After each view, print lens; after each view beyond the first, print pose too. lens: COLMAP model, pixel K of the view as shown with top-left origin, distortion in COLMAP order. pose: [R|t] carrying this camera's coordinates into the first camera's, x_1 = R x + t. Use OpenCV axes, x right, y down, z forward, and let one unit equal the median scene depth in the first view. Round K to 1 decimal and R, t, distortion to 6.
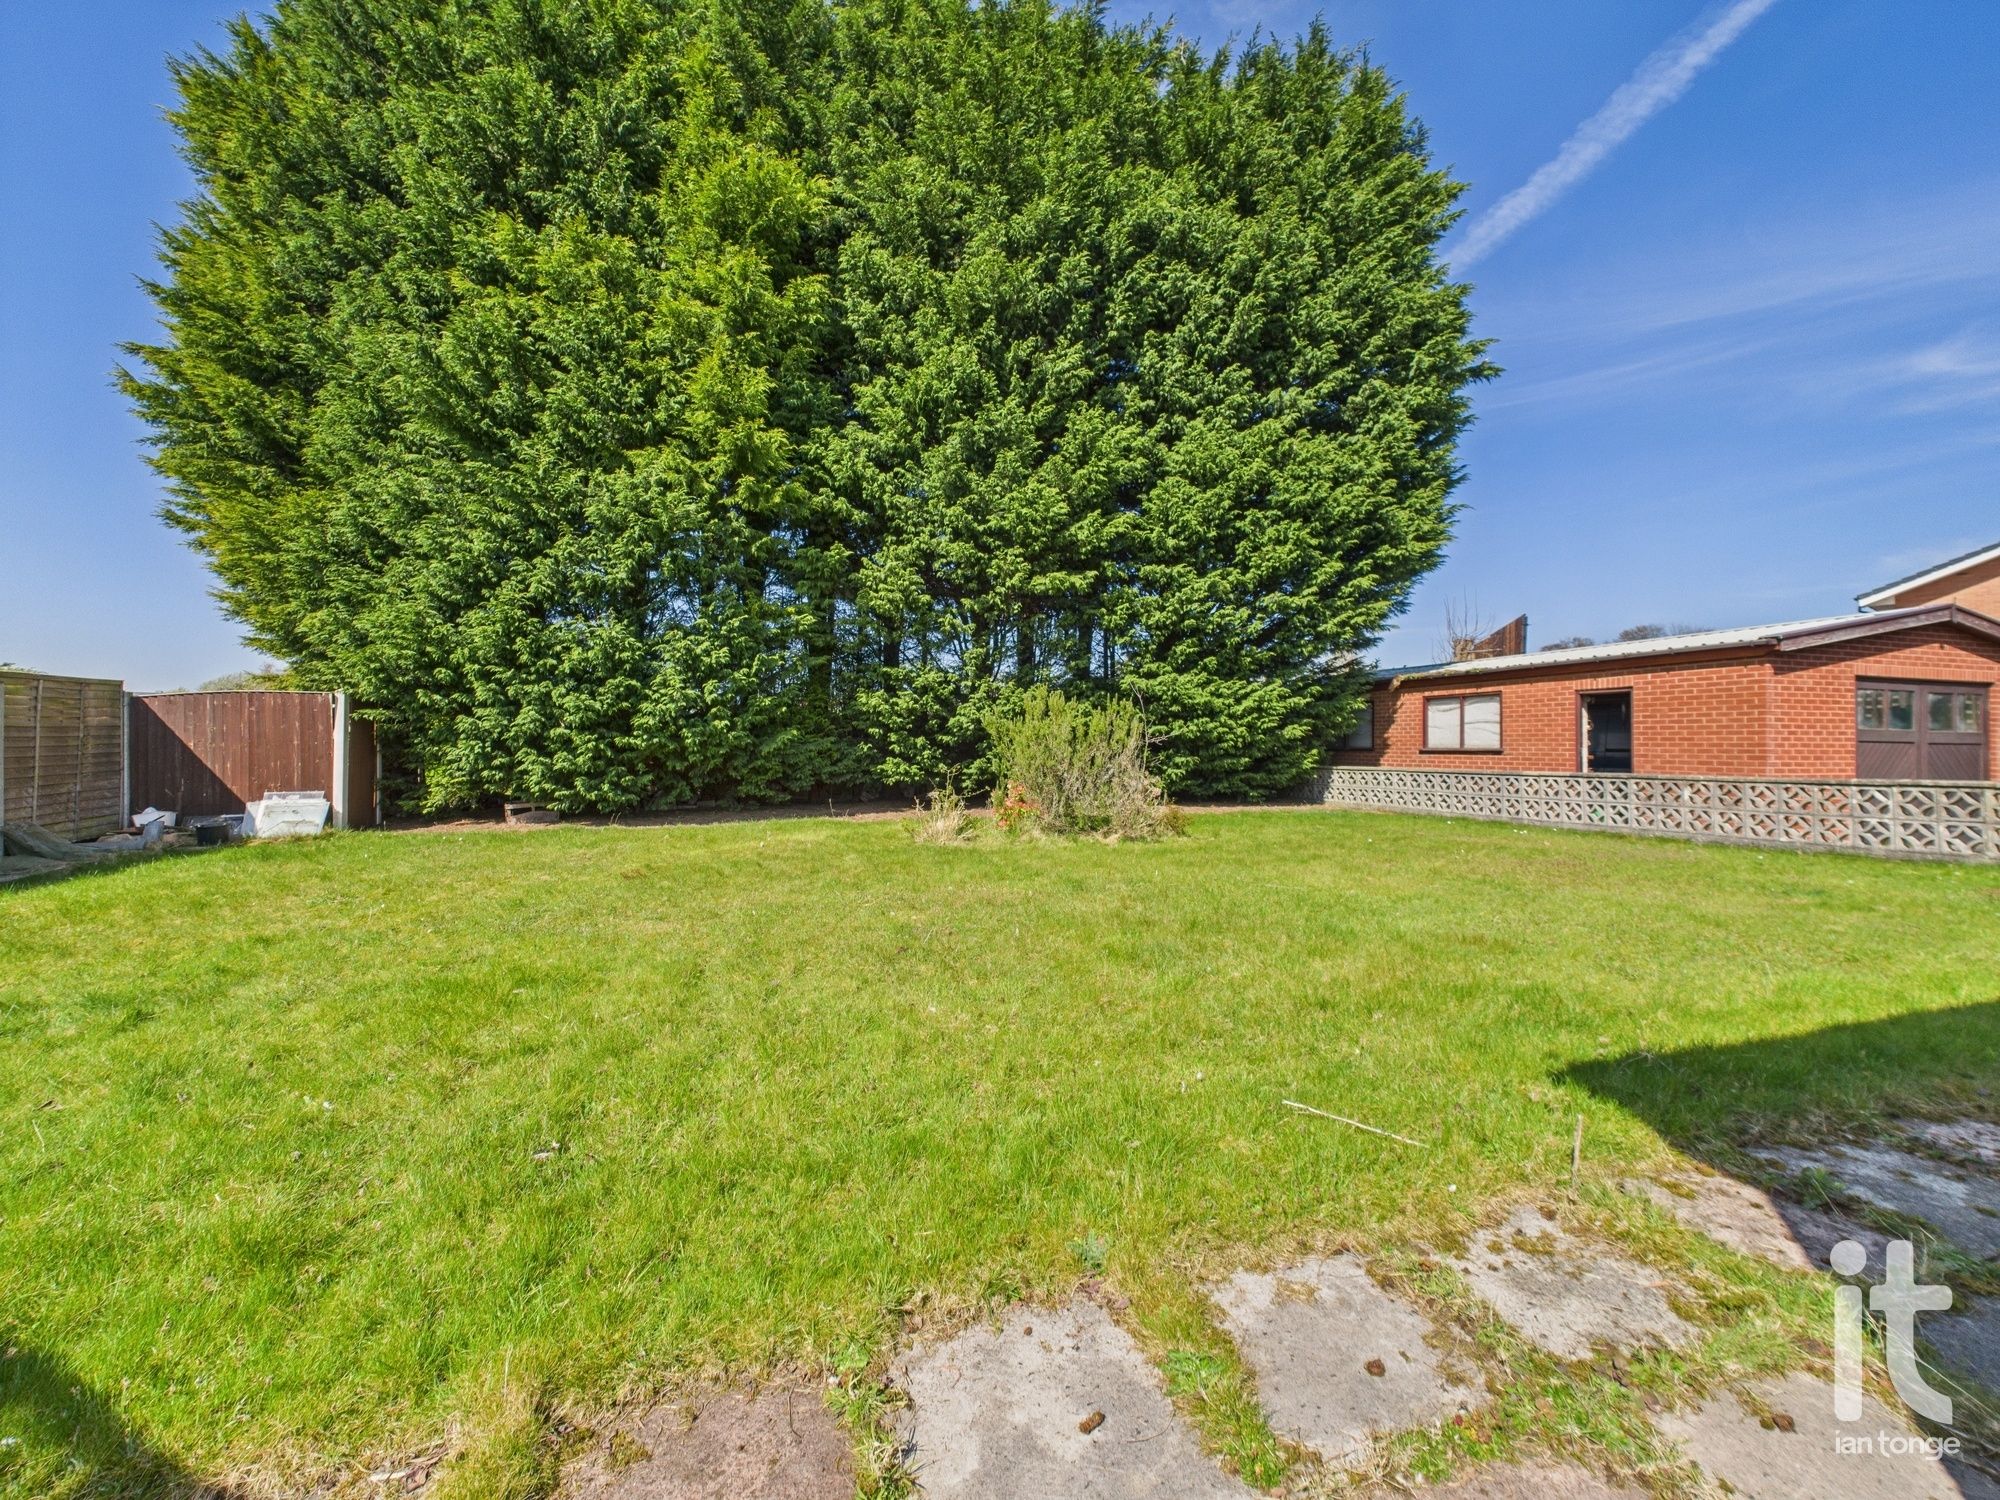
lens RADIAL K [[809.0, 0, 995.8], [0, 809.0, 719.1], [0, 0, 1]] dist [0.003303, -0.000032]
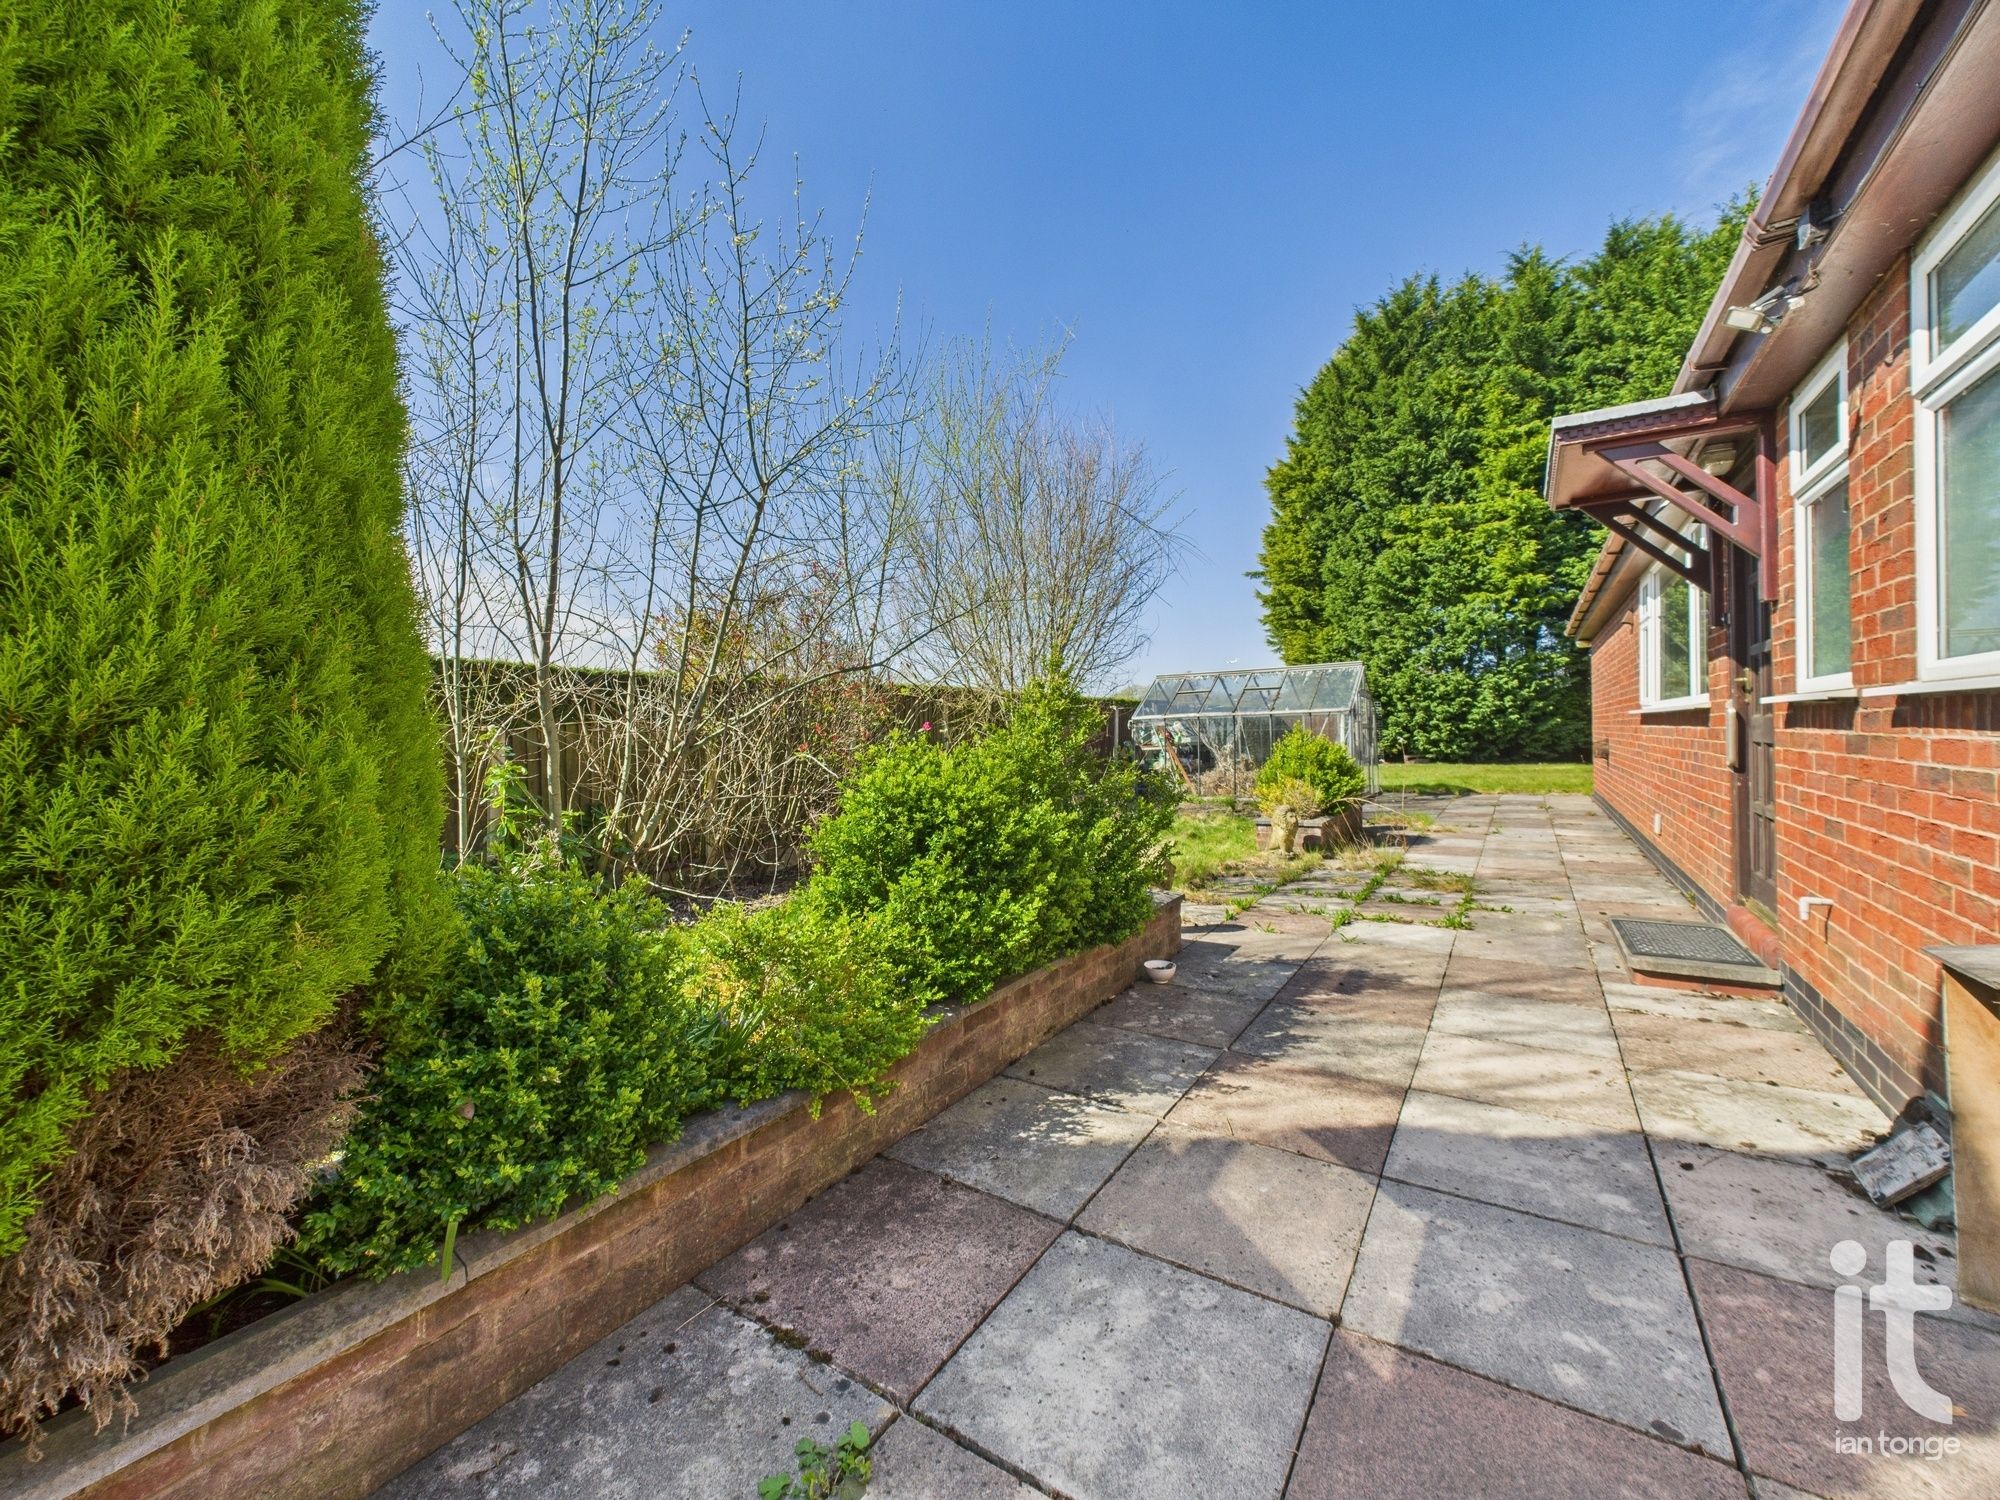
lens RADIAL K [[809.3, 0, 1007.6], [0, 809.3, 738.4], [0, 0, 1]] dist [0.011805, 0.000033]
pose [[0.639550, -0.009712, -0.768688, 0.427860], [0.036338, 0.999184, 0.017609, -0.021593], [0.767890, -0.039195, 0.639381, -1.315392]]
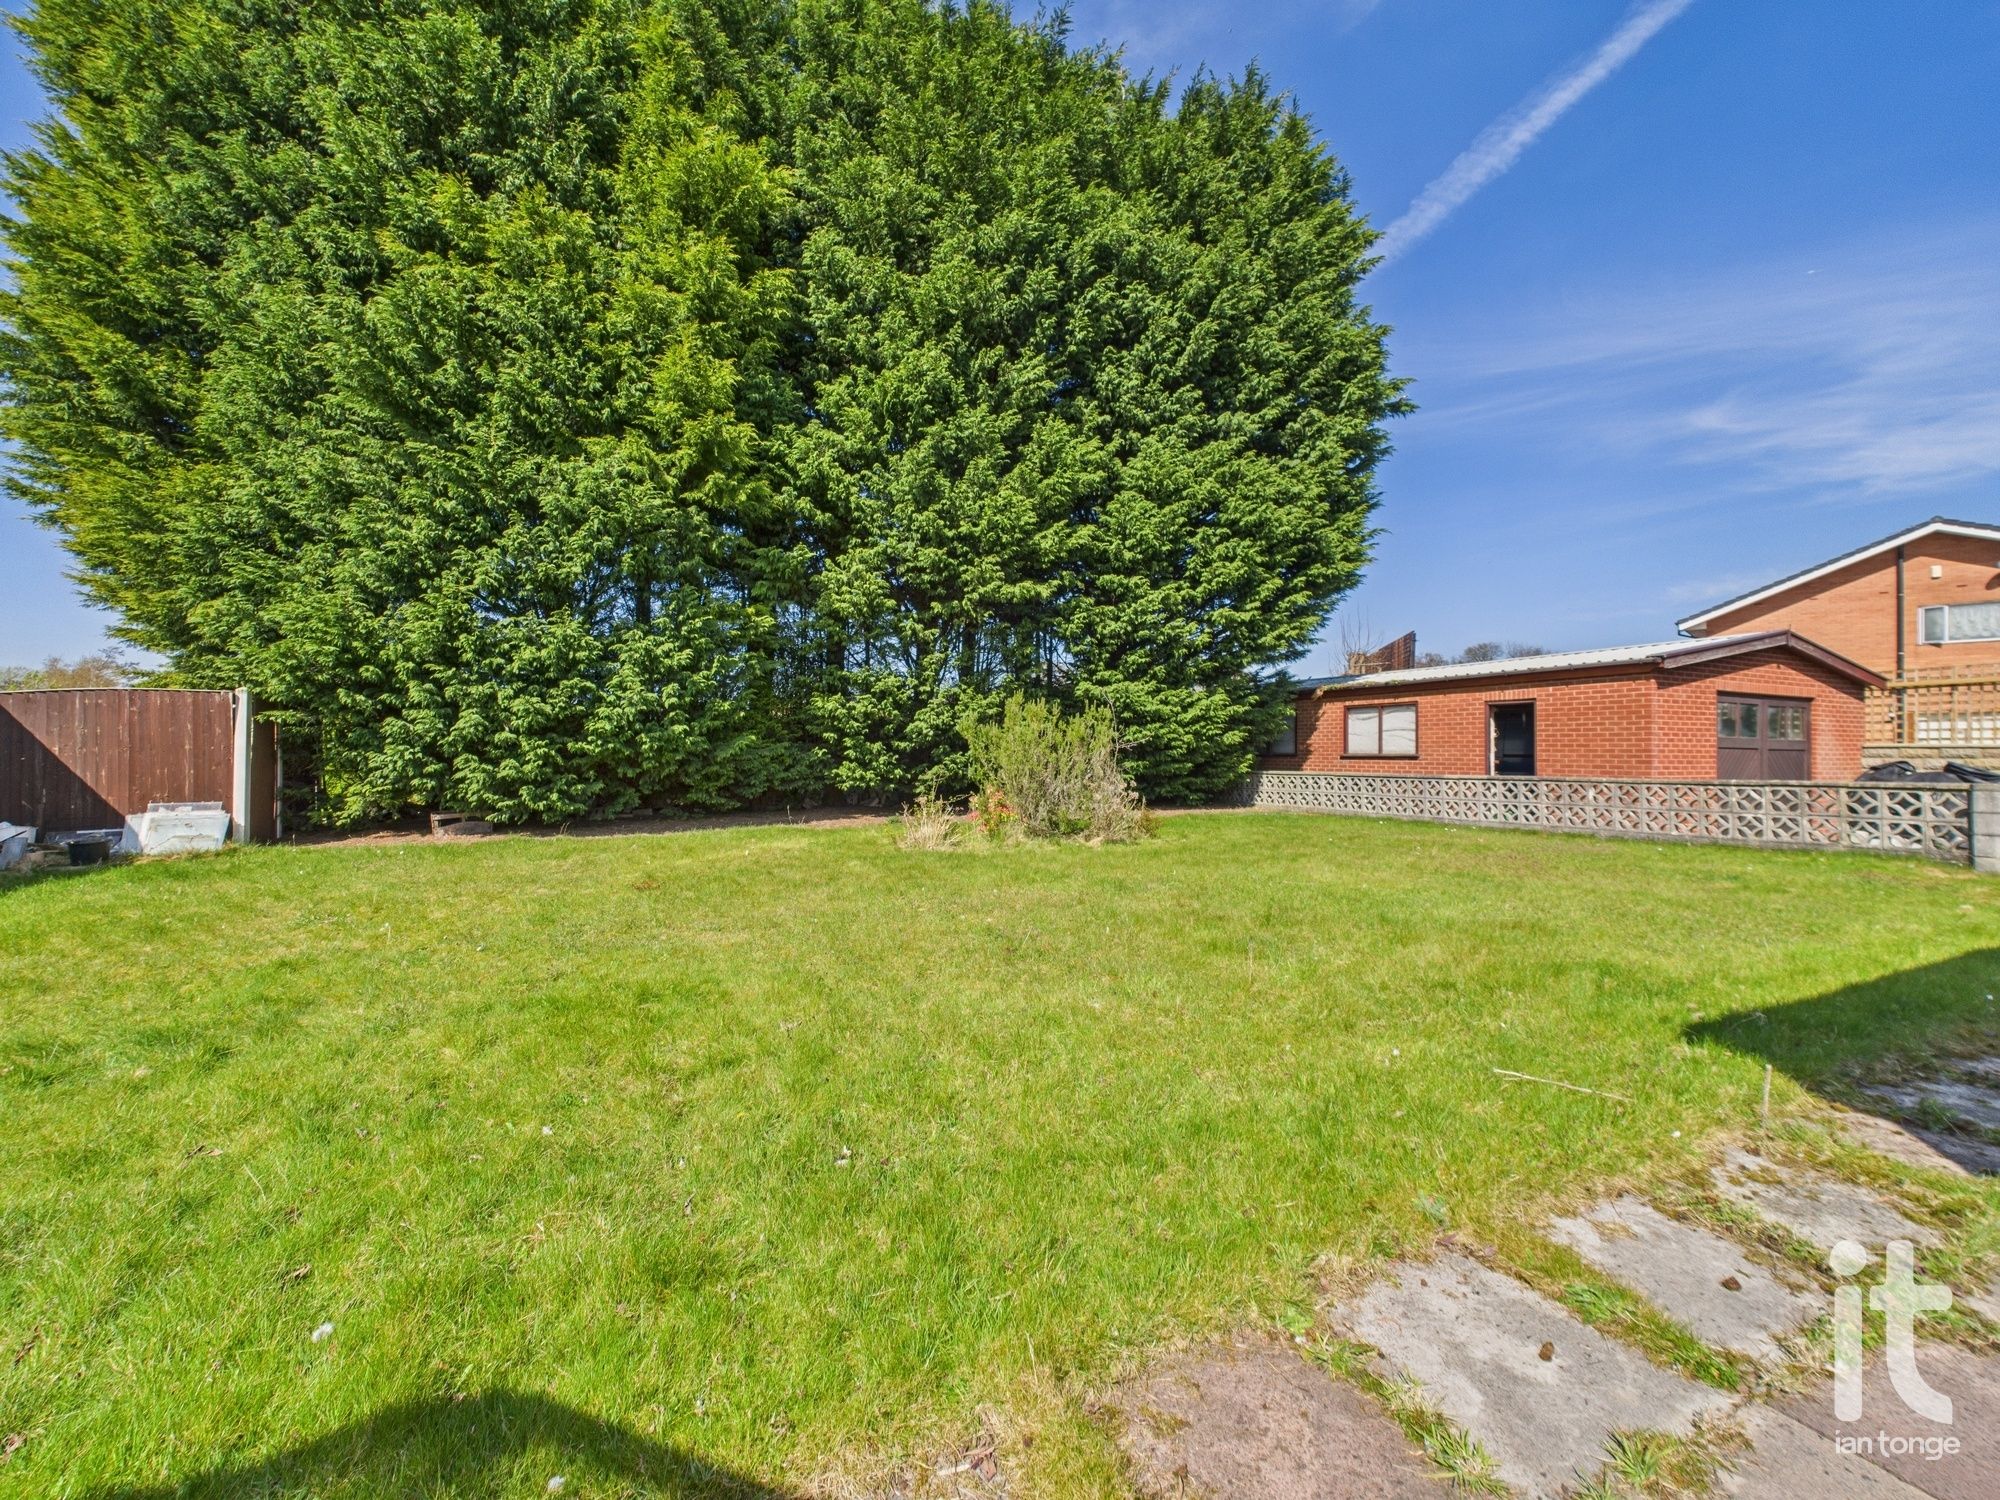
lens RADIAL K [[804.9, 0, 995.3], [0, 804.9, 726.9], [0, 0, 1]] dist [0.000902, 0.000984]
pose [[0.990719, 0.004427, 0.135856, -0.100080], [-0.004664, 0.999988, 0.001425, 0.001055], [-0.135848, -0.002046, 0.990728, 0.005128]]
